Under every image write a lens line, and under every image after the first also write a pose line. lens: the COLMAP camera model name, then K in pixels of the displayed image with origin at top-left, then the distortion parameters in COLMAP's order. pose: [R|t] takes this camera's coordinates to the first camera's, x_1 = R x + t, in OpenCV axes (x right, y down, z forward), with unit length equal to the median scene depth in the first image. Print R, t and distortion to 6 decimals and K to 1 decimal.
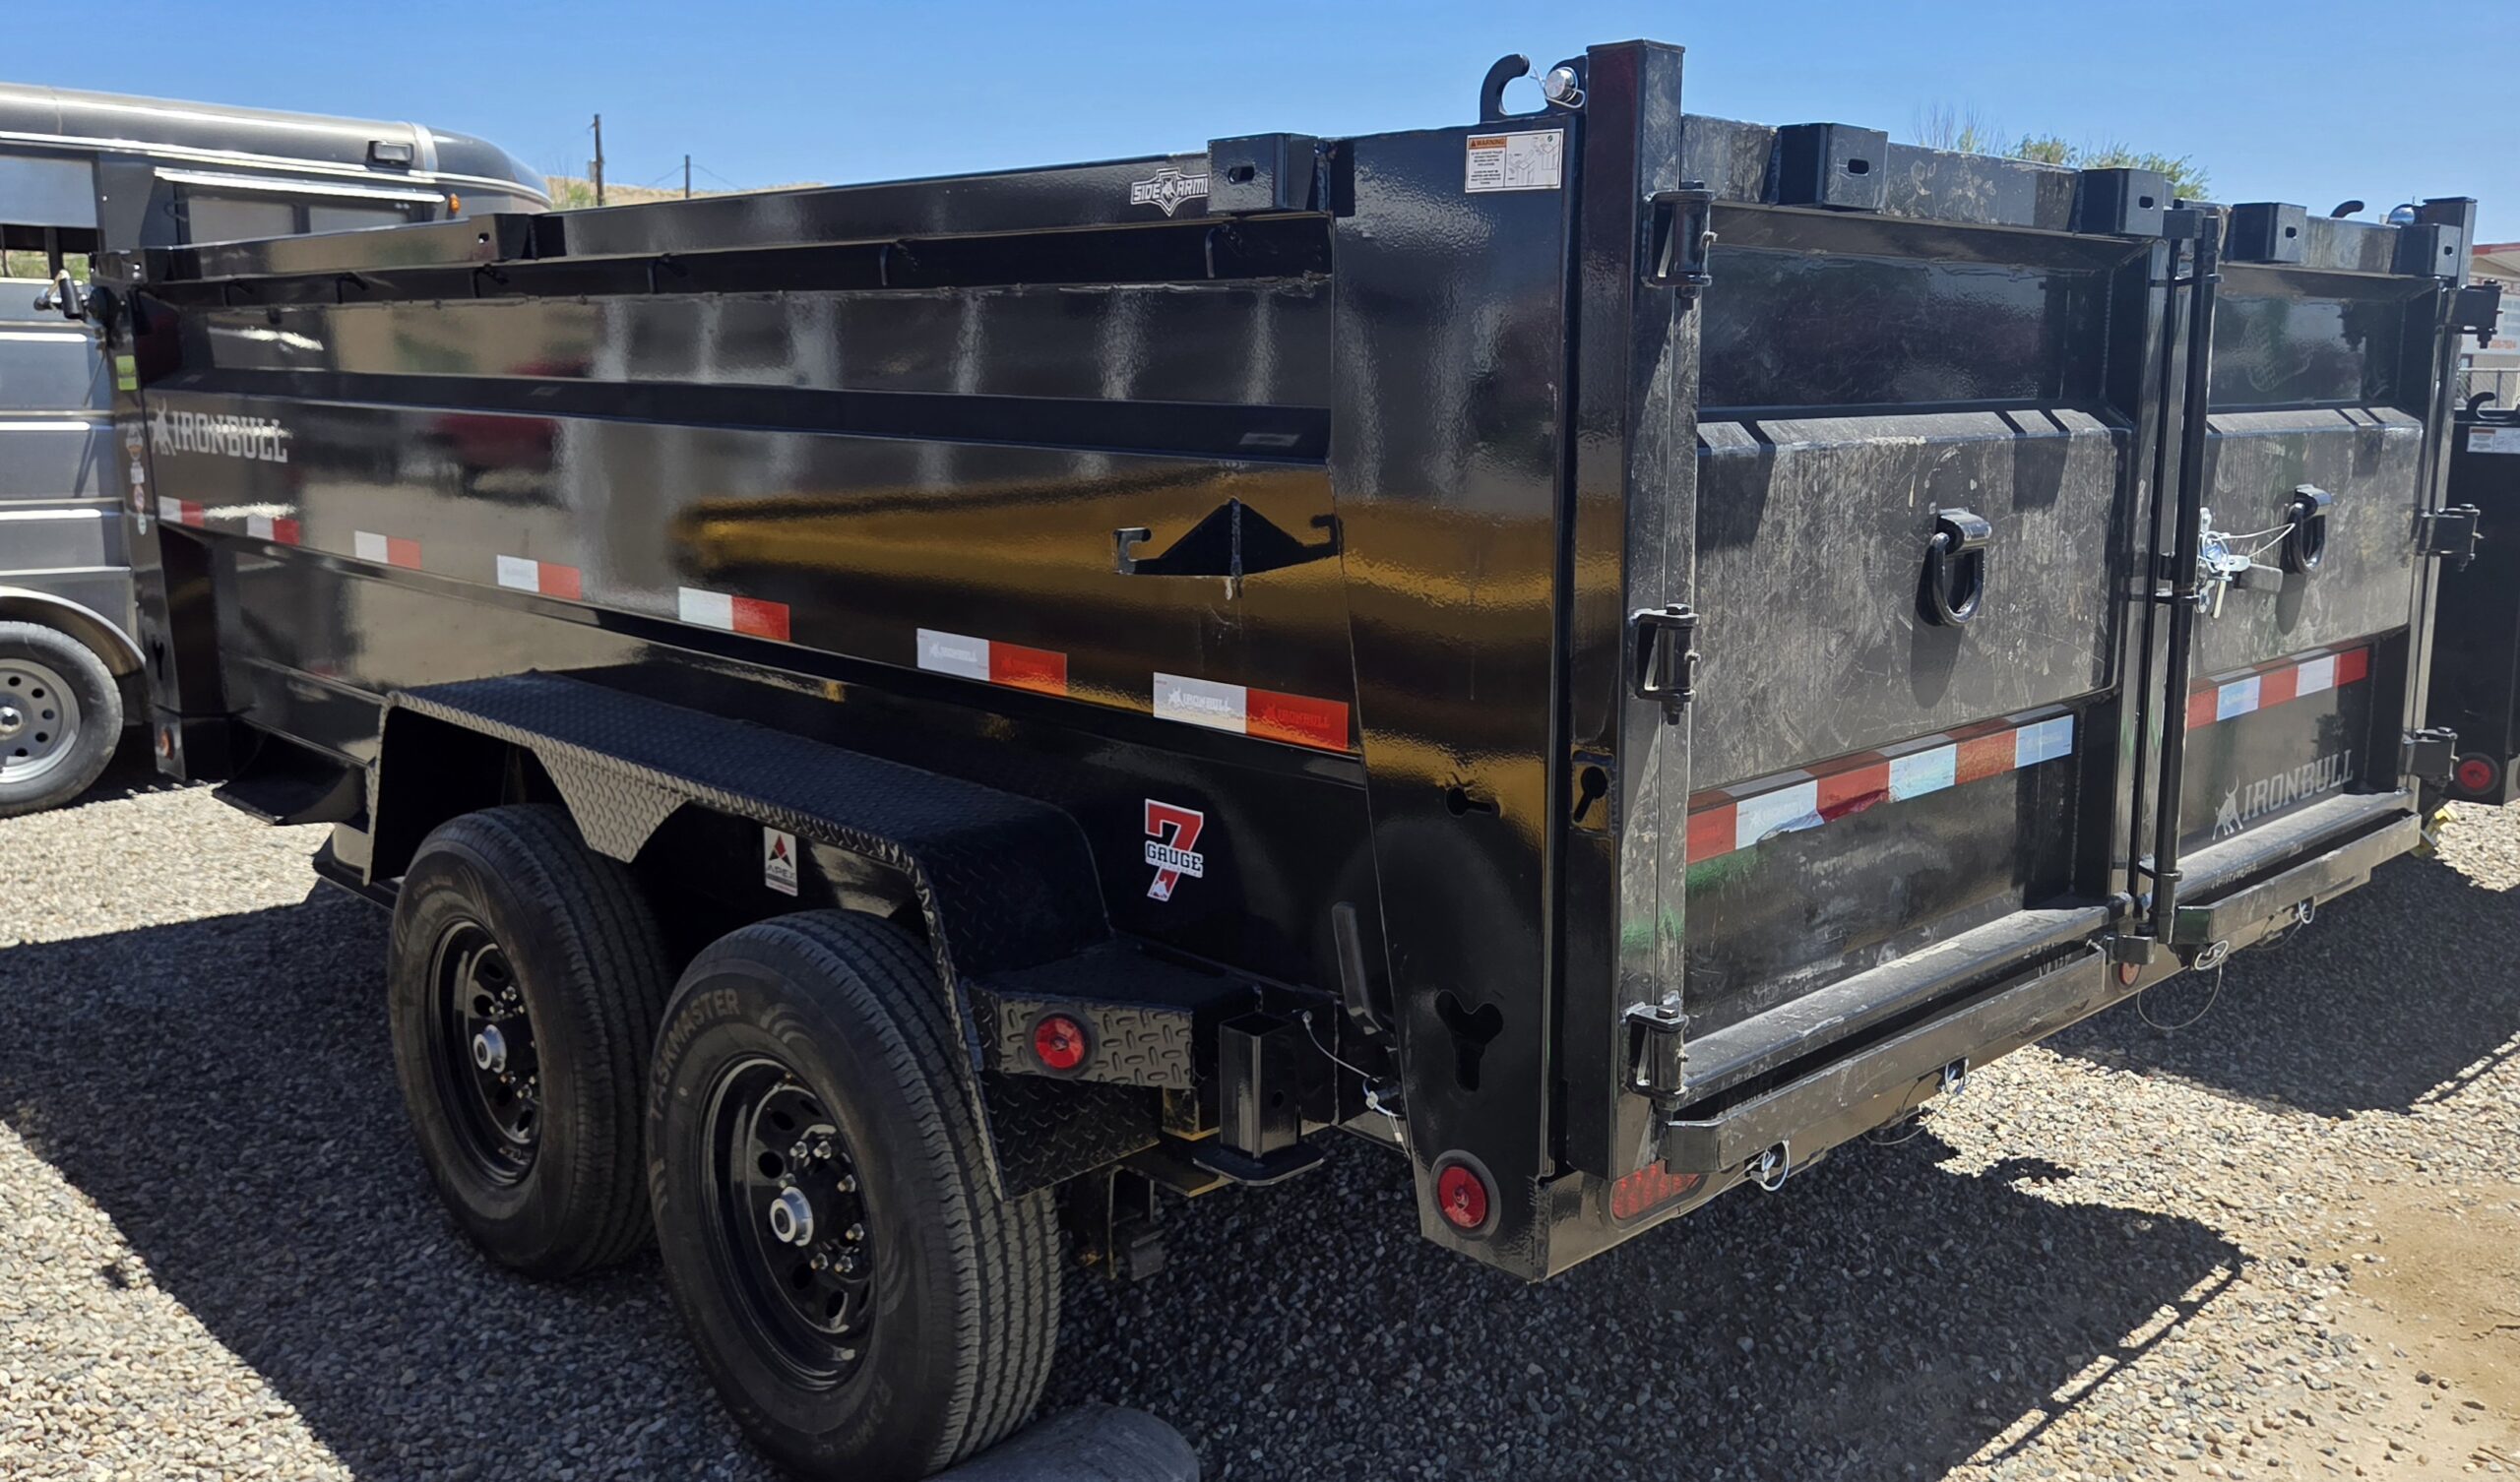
lens RADIAL K [[2052.1, 0, 1262.5], [0, 2052.1, 741.9], [0, 0, 1]] dist [-0.008983, -0.002722]
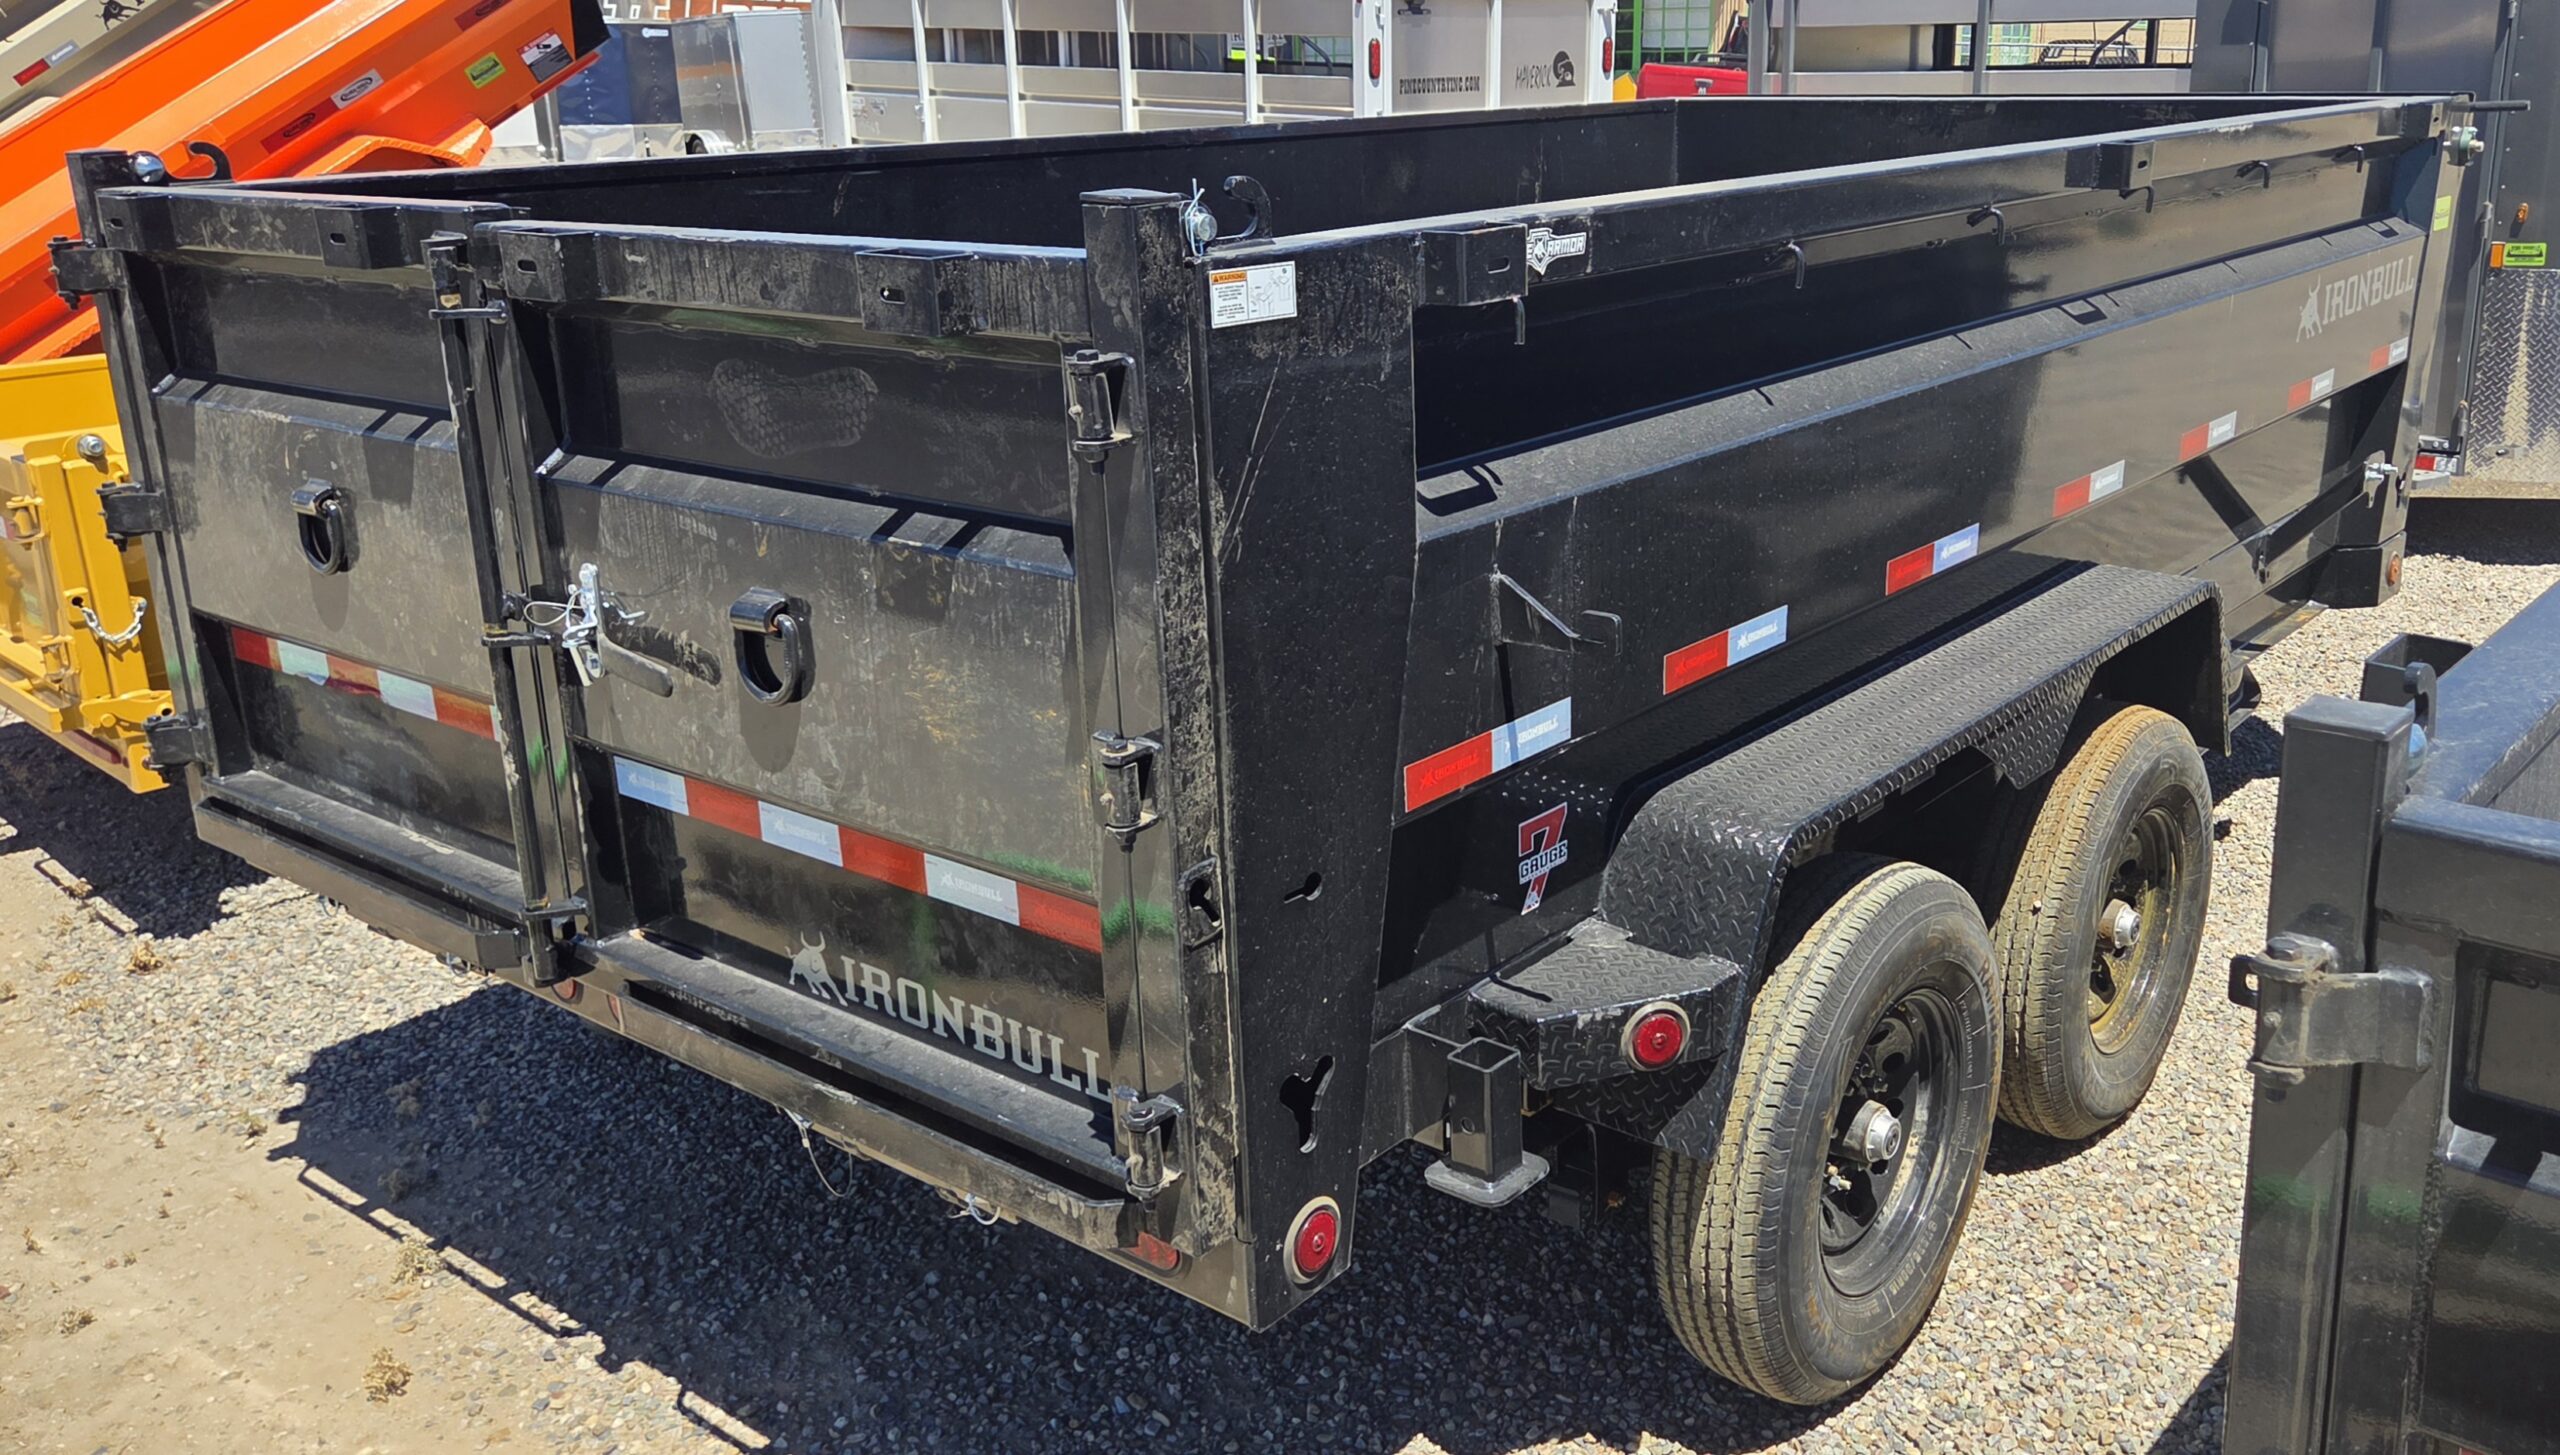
lens RADIAL K [[2216.7, 0, 1284.4], [0, 2216.7, 719.0], [0, 0, 1]] dist [0.010779, 0.003394]
pose [[0.081926, 0.287865, -0.954160, 1.726447], [-0.149167, 0.950136, 0.273844, -0.435789], [0.985412, 0.119895, 0.120781, 1.442979]]
